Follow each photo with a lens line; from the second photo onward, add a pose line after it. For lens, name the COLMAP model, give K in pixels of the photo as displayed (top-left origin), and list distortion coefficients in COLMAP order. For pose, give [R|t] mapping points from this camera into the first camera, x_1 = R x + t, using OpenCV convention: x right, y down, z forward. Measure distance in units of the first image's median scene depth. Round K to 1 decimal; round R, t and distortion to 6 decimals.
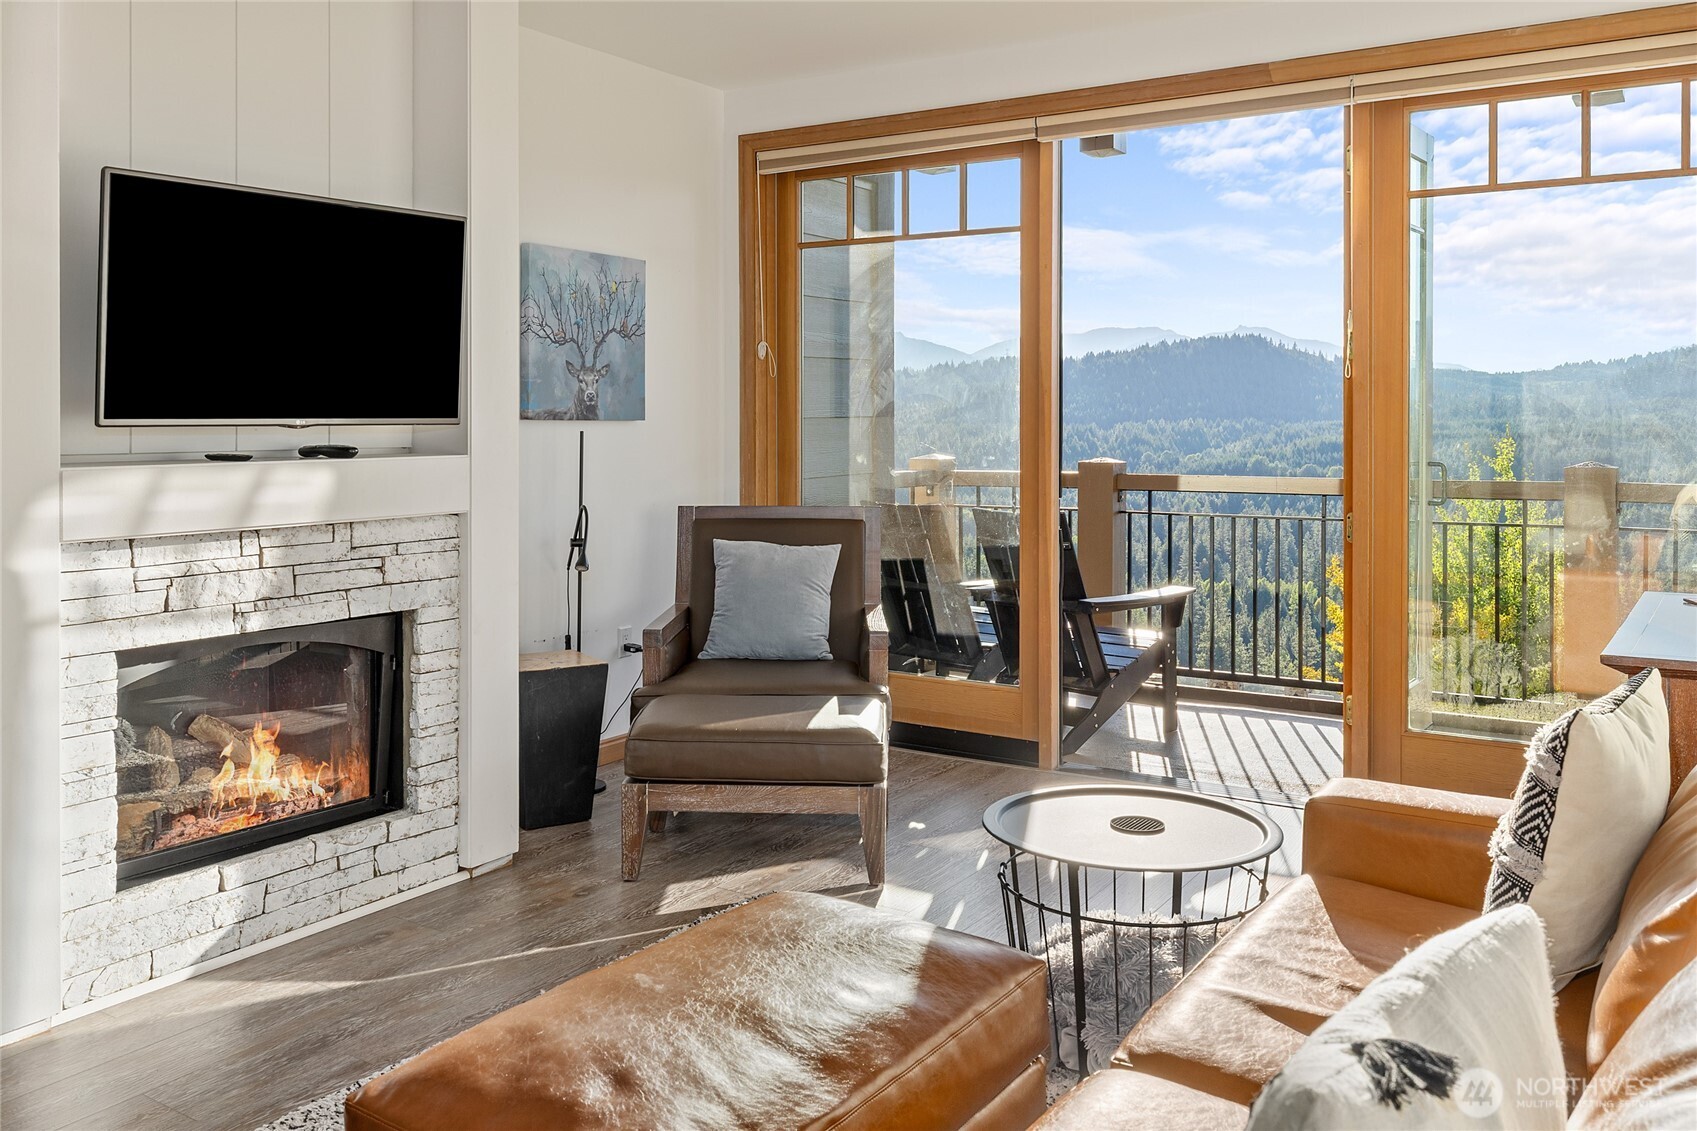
lens RADIAL K [[1398.2, 0, 843.9], [0, 1398.2, 432.9], [0, 0, 1]] dist [0.008822, 0.001751]
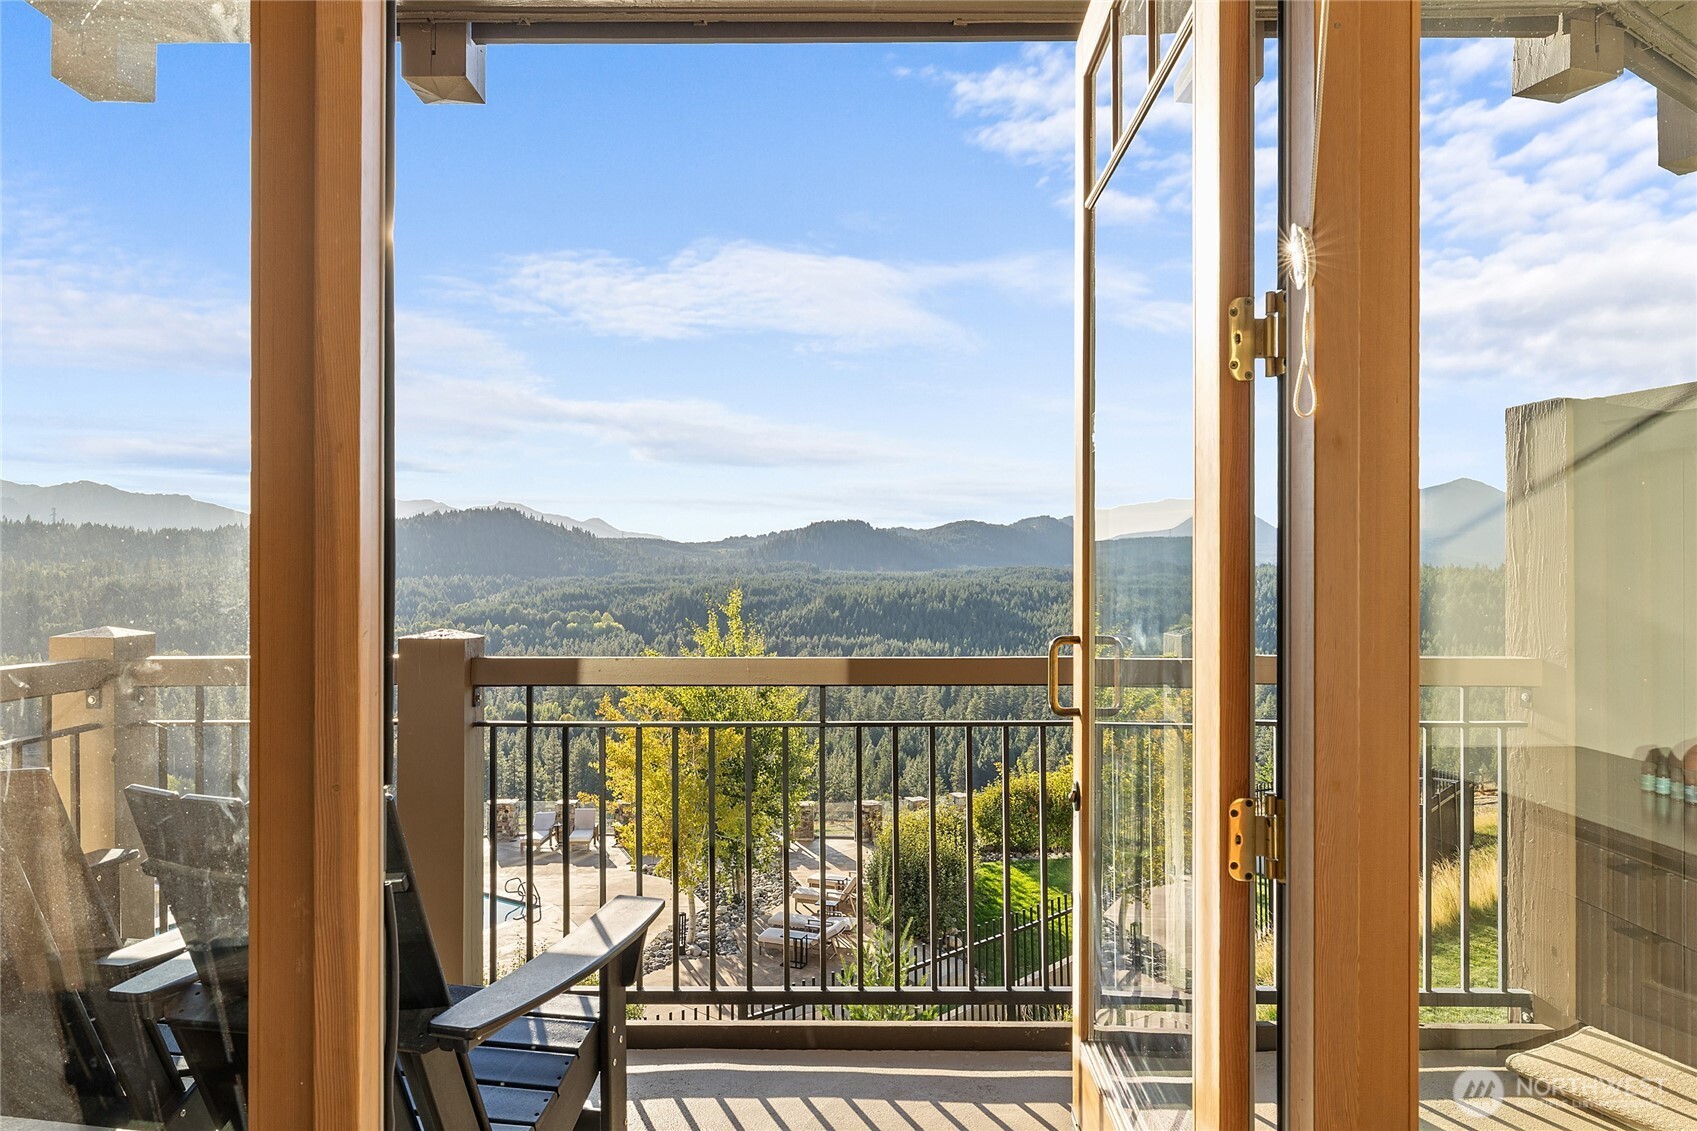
lens RADIAL K [[1111.4, 0, 841.9], [0, 1111.4, 578.8], [0, 0, 1]] dist [0.003309, -0.003901]
pose [[0.839660, -0.001459, 0.543111, -0.157300], [0.005155, 0.999973, -0.005282, -0.008837], [-0.543088, 0.007235, 0.839645, 0.764761]]
